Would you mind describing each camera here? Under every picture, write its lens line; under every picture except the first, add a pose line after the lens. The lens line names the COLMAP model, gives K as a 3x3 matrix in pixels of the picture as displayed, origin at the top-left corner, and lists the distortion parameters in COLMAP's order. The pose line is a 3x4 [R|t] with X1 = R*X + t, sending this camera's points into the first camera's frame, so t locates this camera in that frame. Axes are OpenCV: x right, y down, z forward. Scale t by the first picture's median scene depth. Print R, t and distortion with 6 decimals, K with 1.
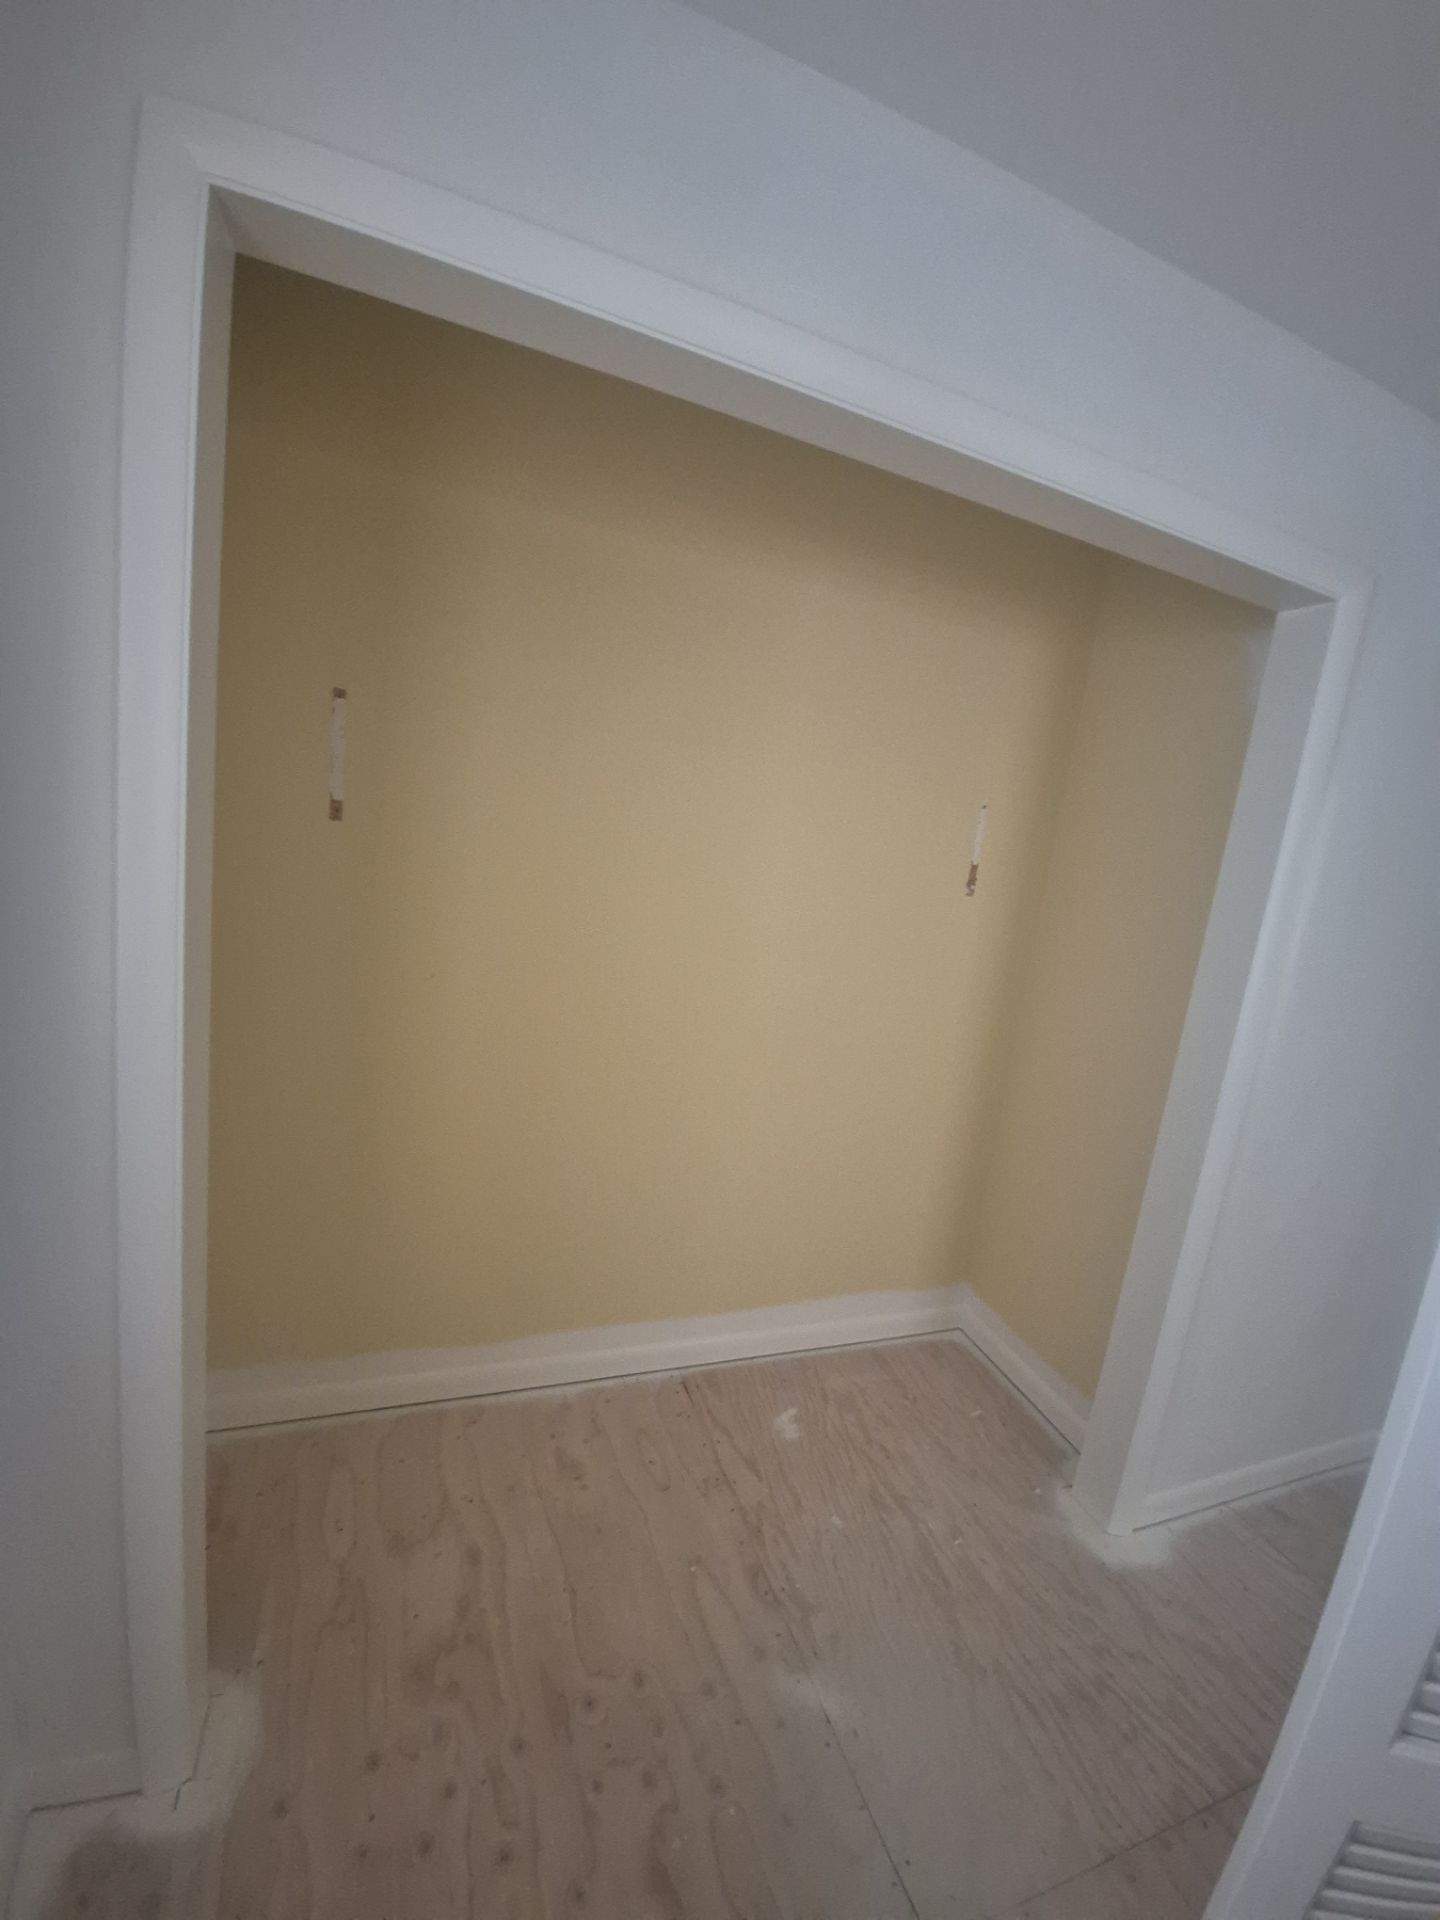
lens RADIAL K [[762.7, 0, 720.0], [0, 762.7, 960.0], [0, 0, 1]] dist [-0.017203, -0.000293]
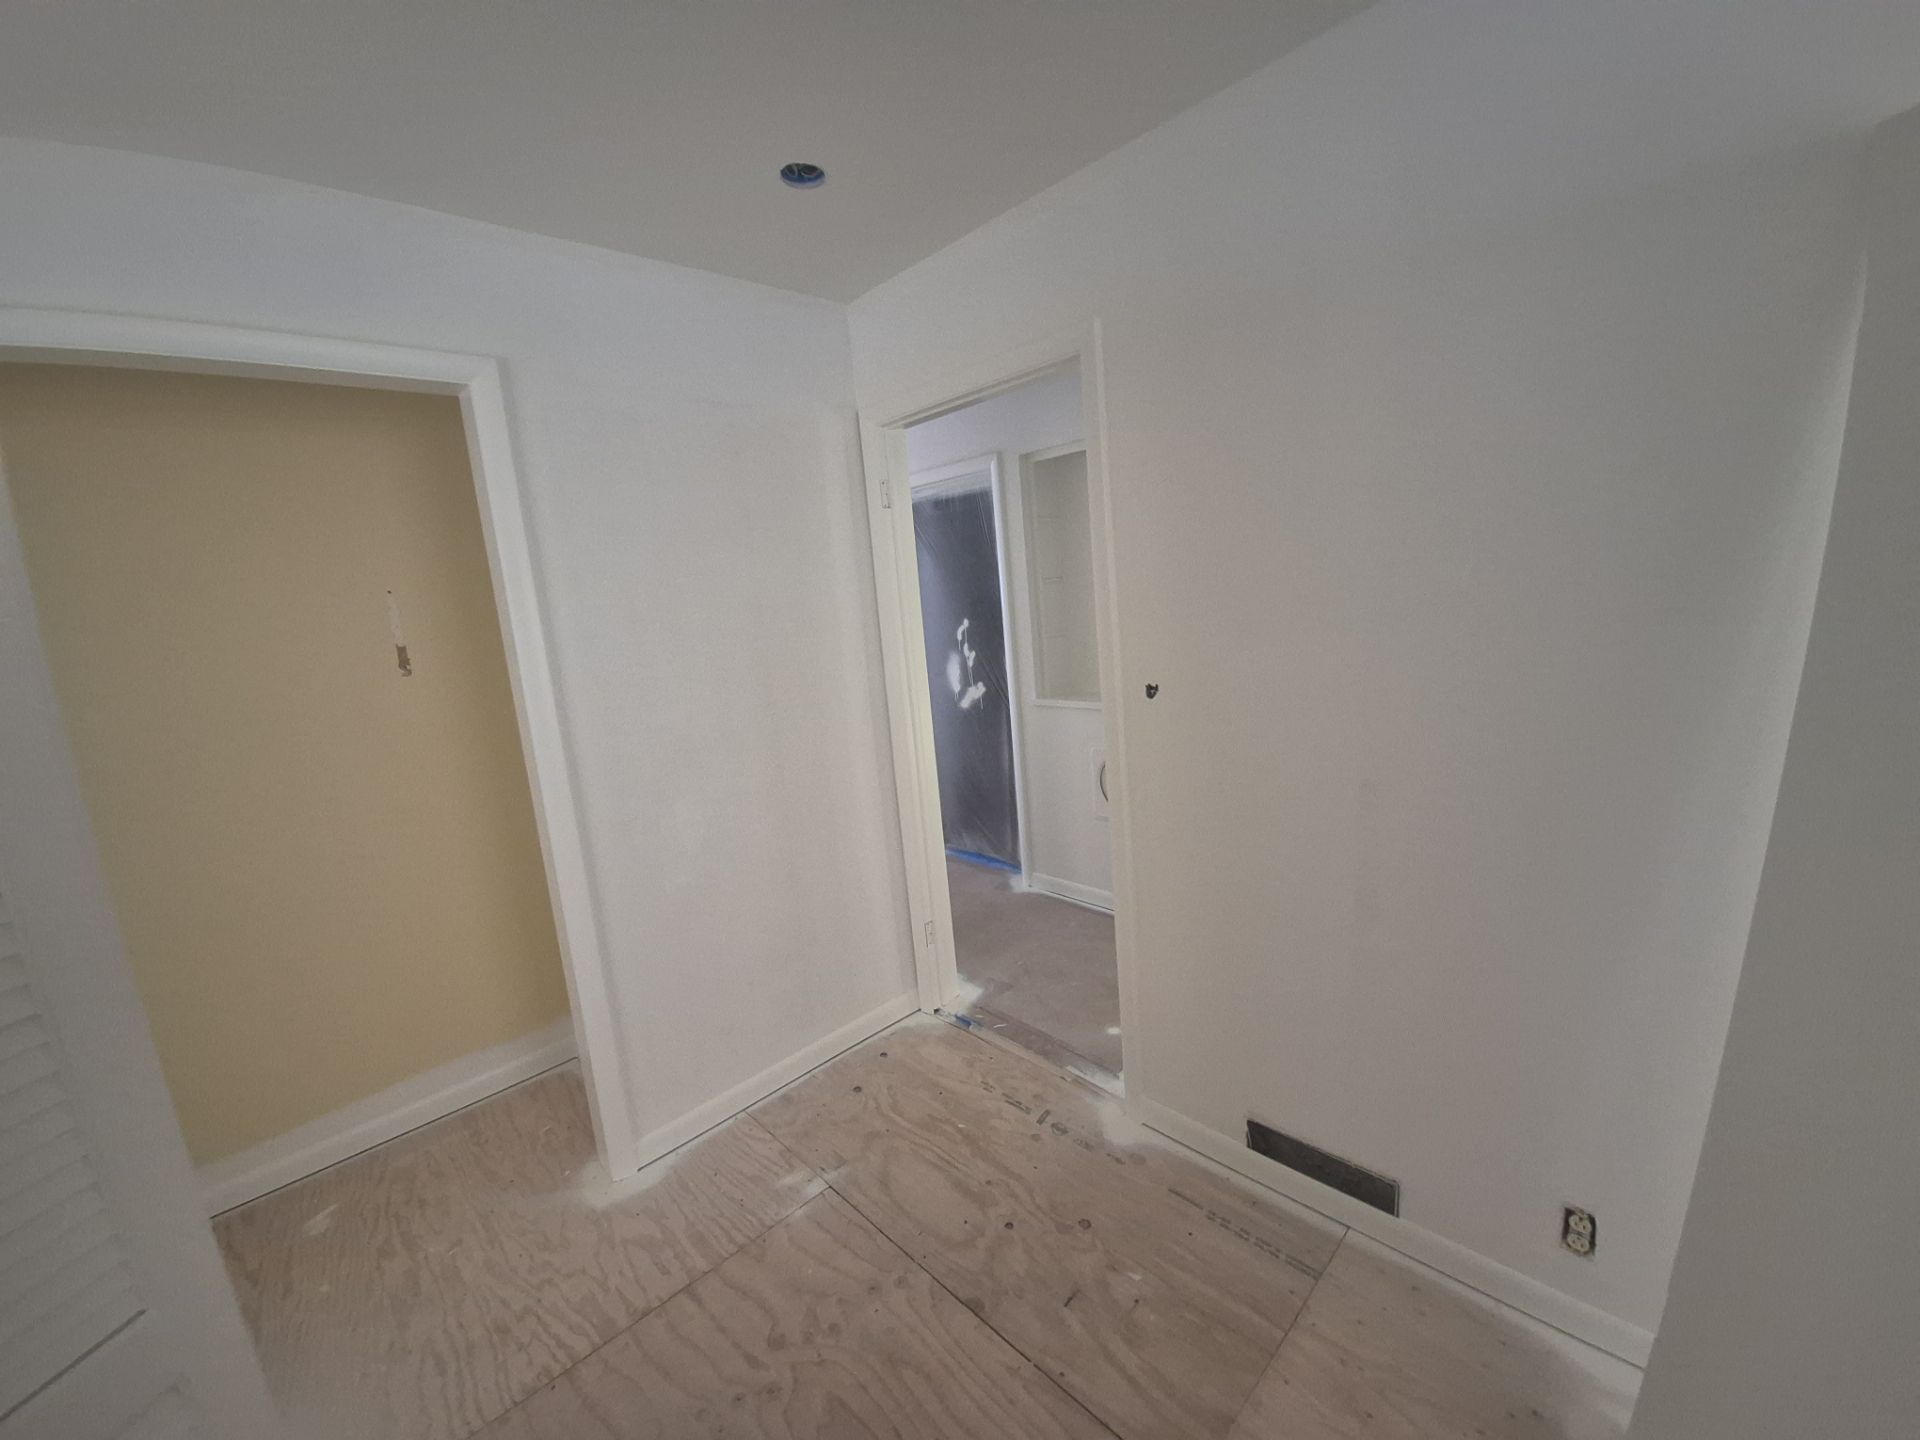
lens RADIAL K [[762.7, 0, 954.1], [0, 762.7, 711.6], [0, 0, 1]] dist [-0.017203, -0.000293]
pose [[0.894947, -0.268298, 0.356490, 0.675754], [0.269680, 0.961809, 0.046852, 0.131542], [-0.355446, 0.054208, 0.933124, -0.281248]]
